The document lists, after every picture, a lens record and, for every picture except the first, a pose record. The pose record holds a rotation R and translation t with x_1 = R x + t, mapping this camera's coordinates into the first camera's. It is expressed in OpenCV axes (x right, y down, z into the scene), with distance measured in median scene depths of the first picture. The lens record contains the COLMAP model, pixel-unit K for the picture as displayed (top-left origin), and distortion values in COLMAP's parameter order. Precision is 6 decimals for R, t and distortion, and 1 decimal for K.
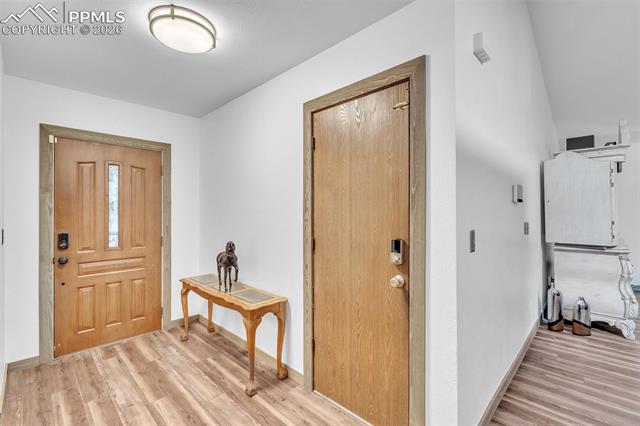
lens RADIAL K [[284.8, 0, 323.3], [0, 284.8, 216.1], [0, 0, 1]] dist [0.000117, -0.000052]
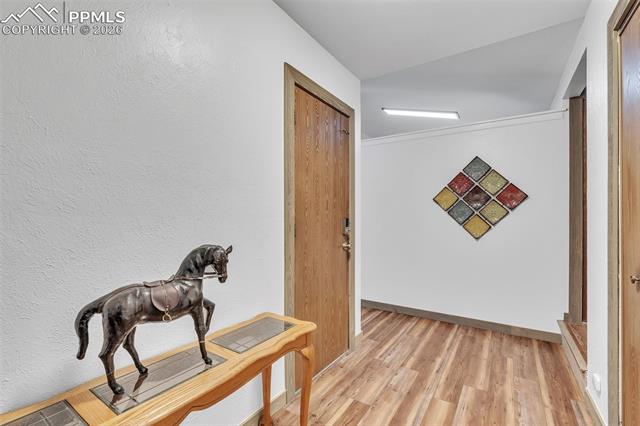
lens RADIAL K [[284.8, 0, 323.3], [0, 284.8, 216.1], [0, 0, 1]] dist [0.000117, -0.000052]
pose [[-0.186631, 0.002897, 0.982426, -1.020832], [0.000785, 0.999996, -0.002799, 0.061538], [-0.982430, 0.000249, -0.186632, 1.185673]]
